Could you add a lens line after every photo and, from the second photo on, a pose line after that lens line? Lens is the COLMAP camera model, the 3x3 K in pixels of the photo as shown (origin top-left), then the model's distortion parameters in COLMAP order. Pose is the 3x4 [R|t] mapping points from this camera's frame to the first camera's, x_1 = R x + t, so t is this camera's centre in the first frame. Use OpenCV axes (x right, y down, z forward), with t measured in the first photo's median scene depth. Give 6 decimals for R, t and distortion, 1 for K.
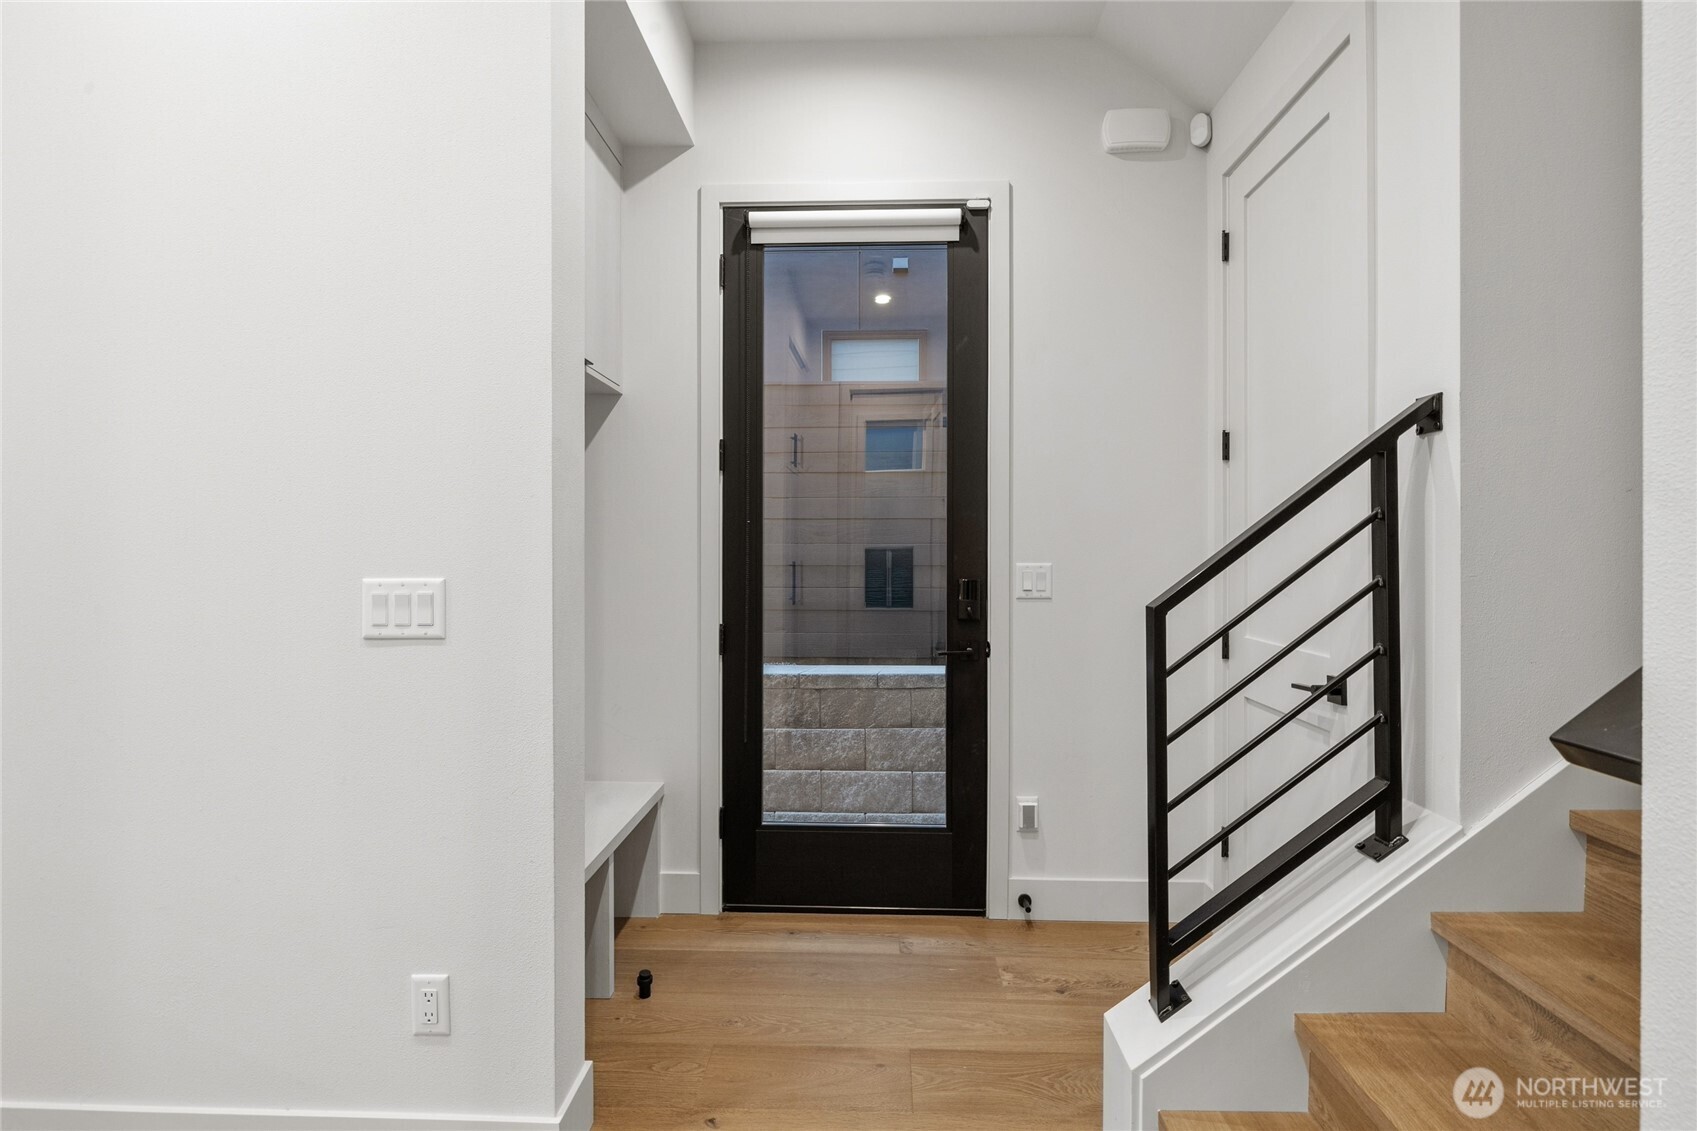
lens RADIAL K [[815.5, 0, 854.7], [0, 815.5, 557.4], [0, 0, 1]] dist [-0.004198, 0.000088]
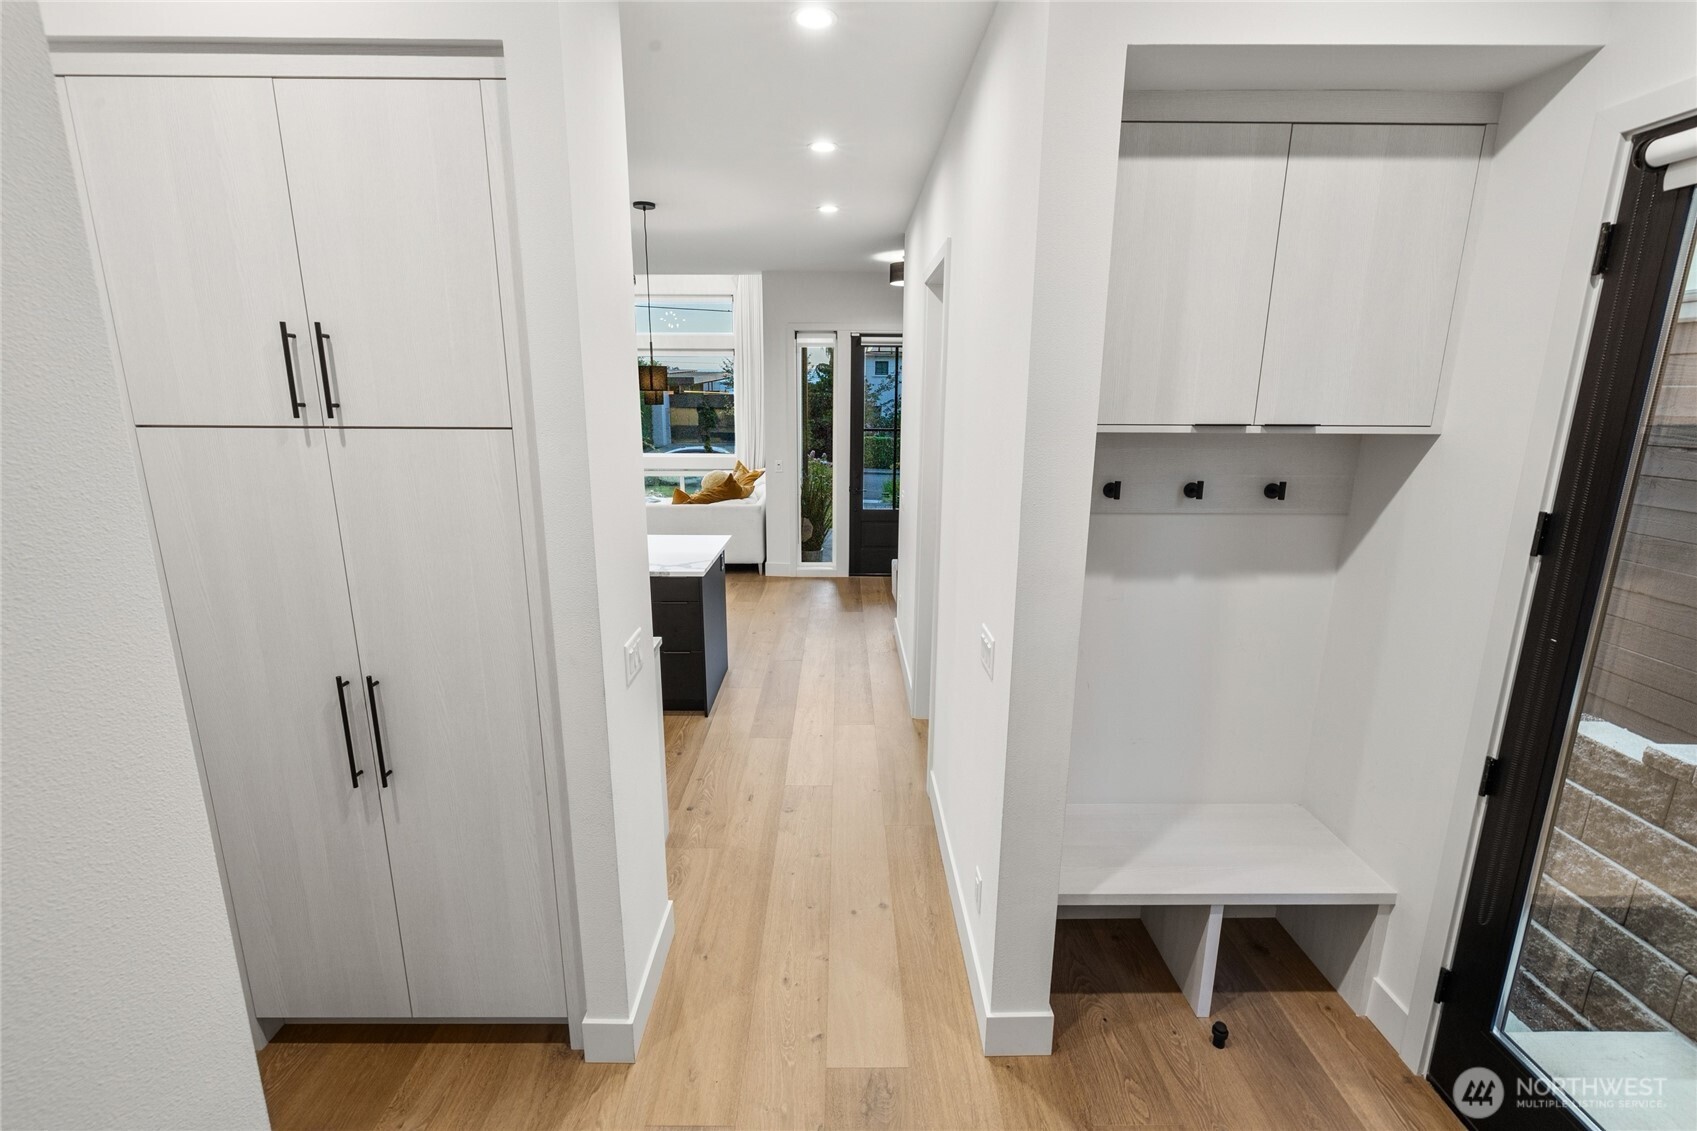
lens RADIAL K [[724.1, 0, 848.6], [0, 724.1, 550.5], [0, 0, 1]] dist [-0.002192, 0.000884]
pose [[0.047767, 0.216455, -0.975123, 0.545737], [-0.017851, 0.976267, 0.215834, -0.310167], [0.998699, 0.007097, 0.050497, 0.513478]]
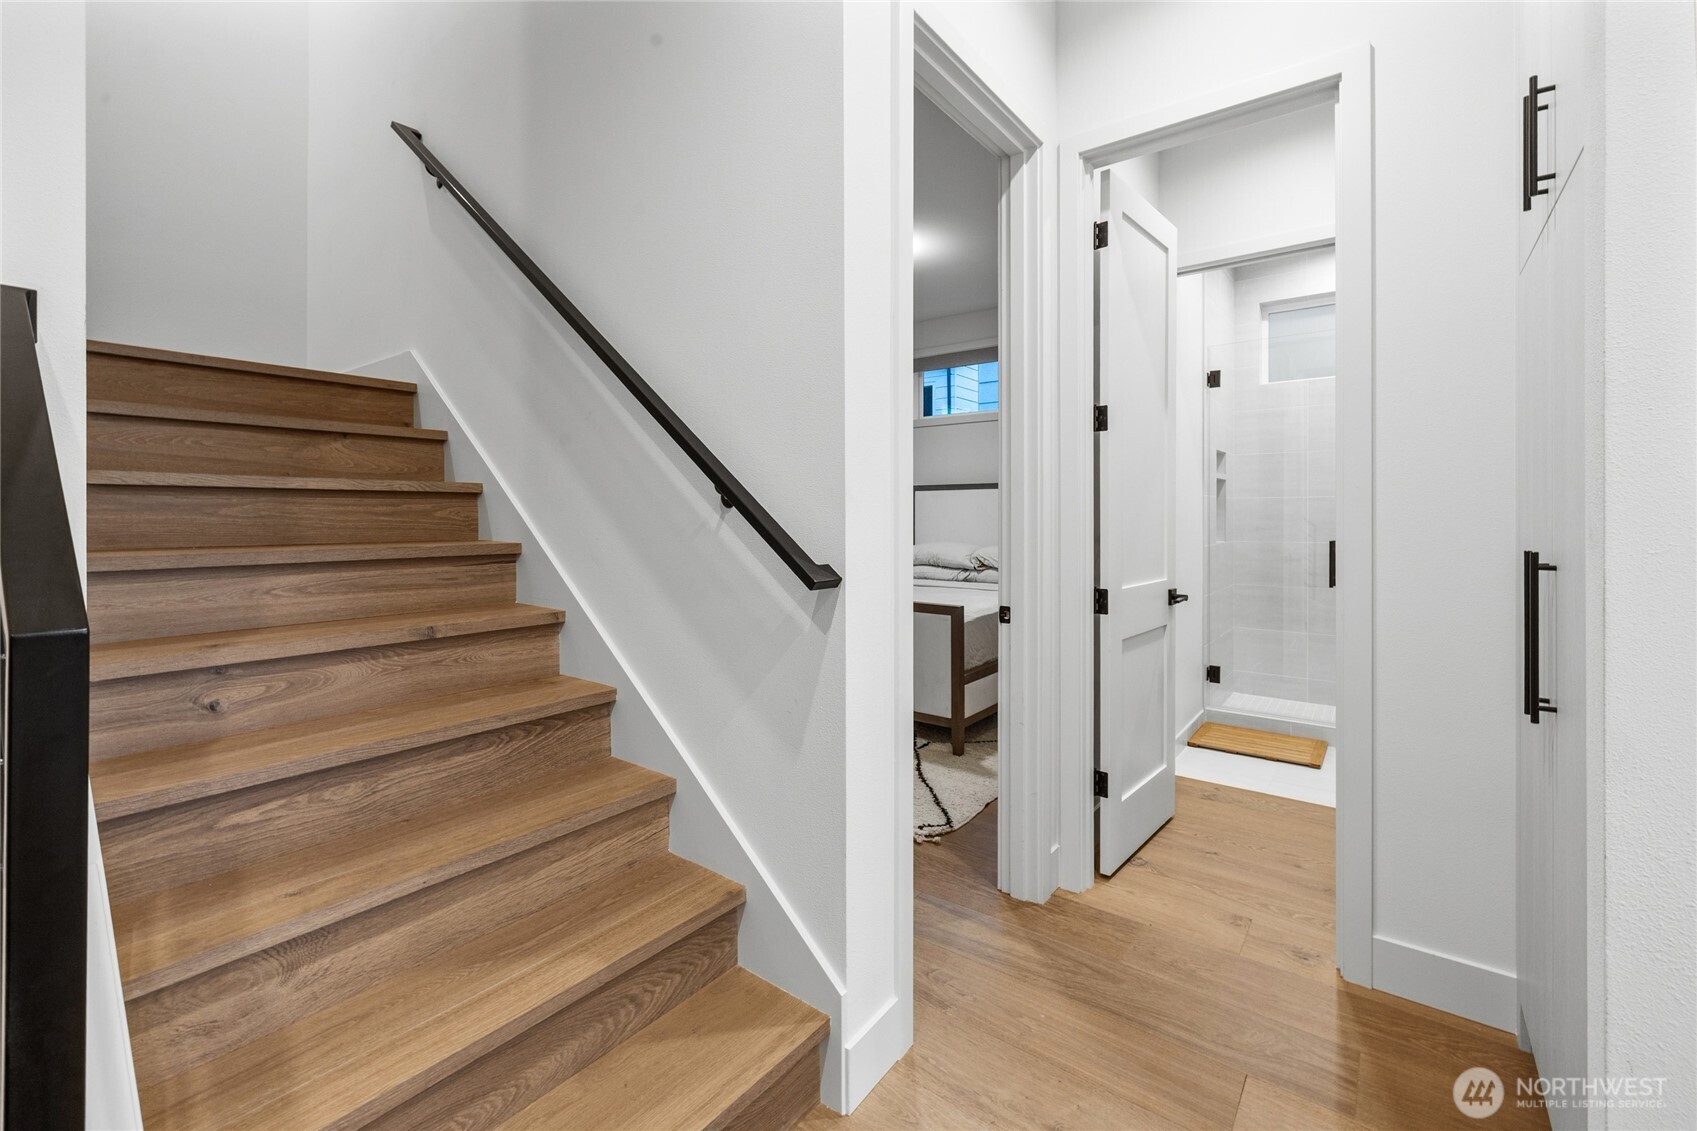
lens RADIAL K [[724.1, 0, 837.2], [0, 724.1, 518.8], [0, 0, 1]] dist [-0.002192, 0.000884]
pose [[-0.811662, 0.002081, 0.584123, -0.169719], [0.007503, 0.999948, 0.006863, 0.001030], [-0.584079, 0.009953, -0.811636, 0.824234]]
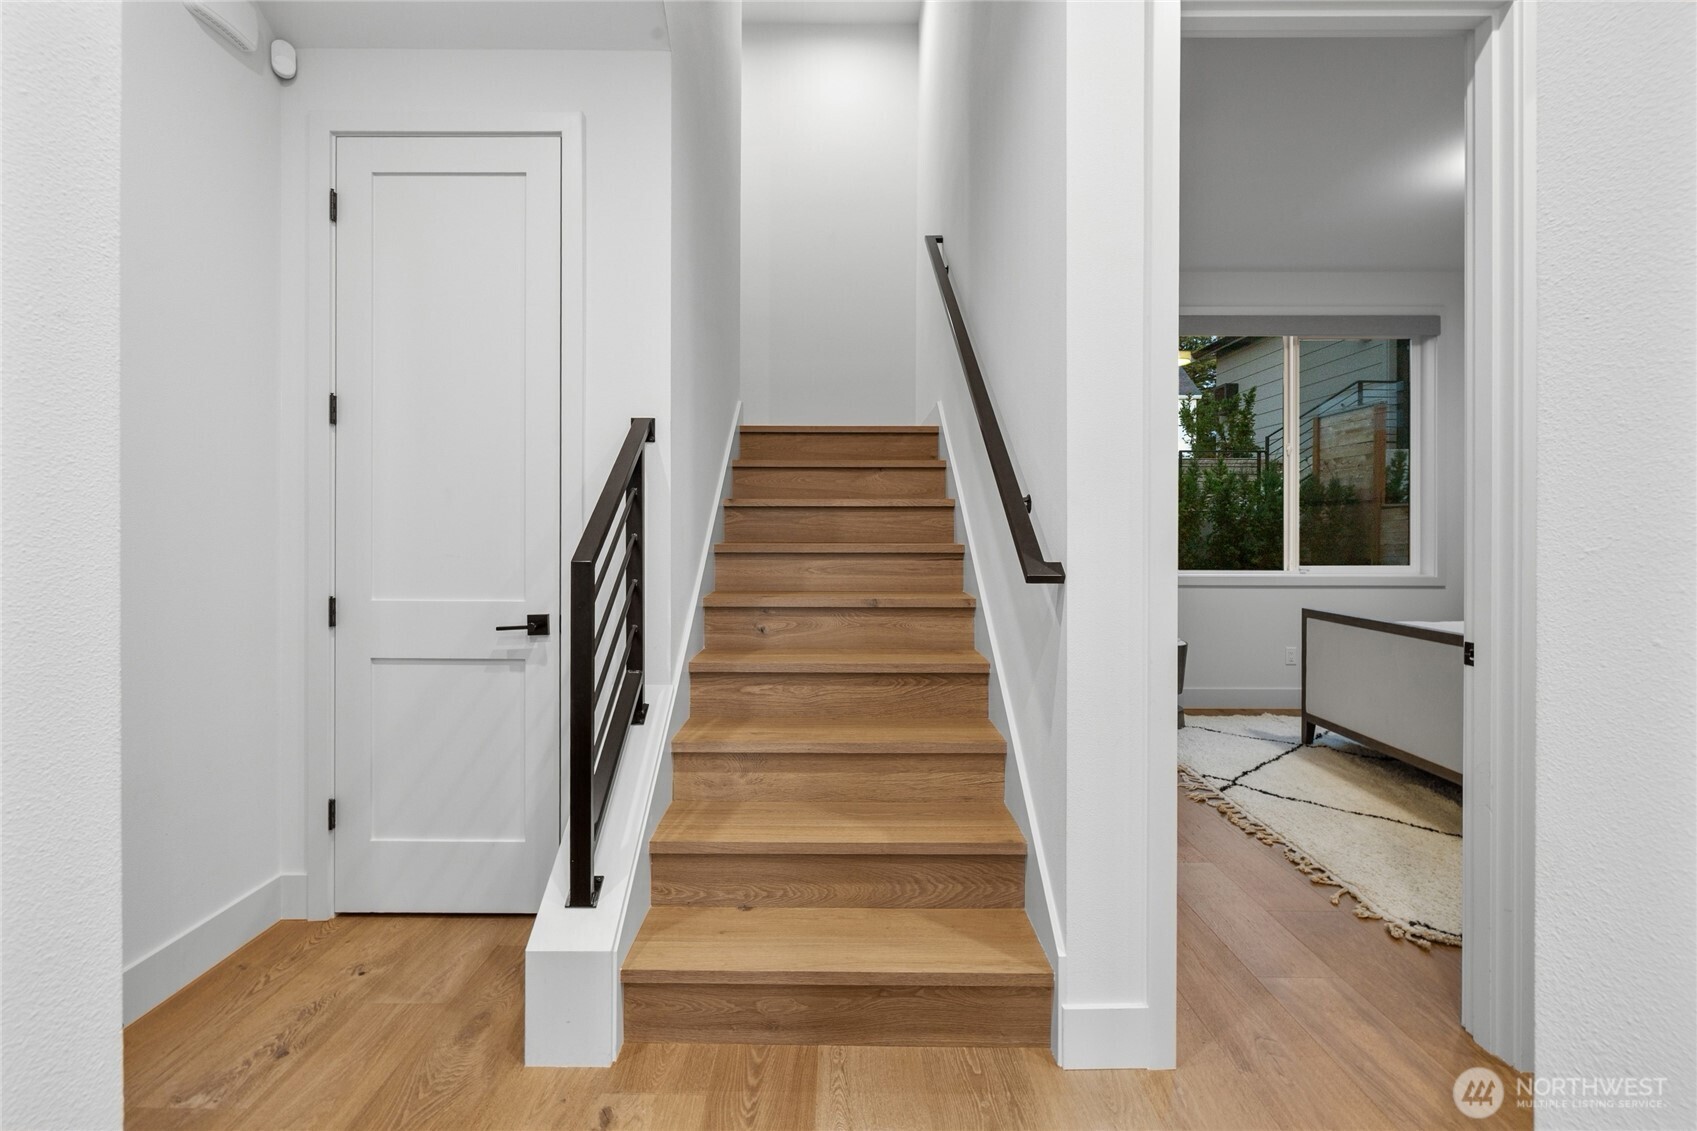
lens RADIAL K [[724.1, 0, 831.7], [0, 724.1, 535.5], [0, 0, 1]] dist [-0.002192, 0.000884]
pose [[-0.023632, -0.002670, 0.999717, -0.524233], [0.004265, 0.999987, 0.002771, 0.018355], [-0.999712, 0.004329, -0.023620, 0.513341]]
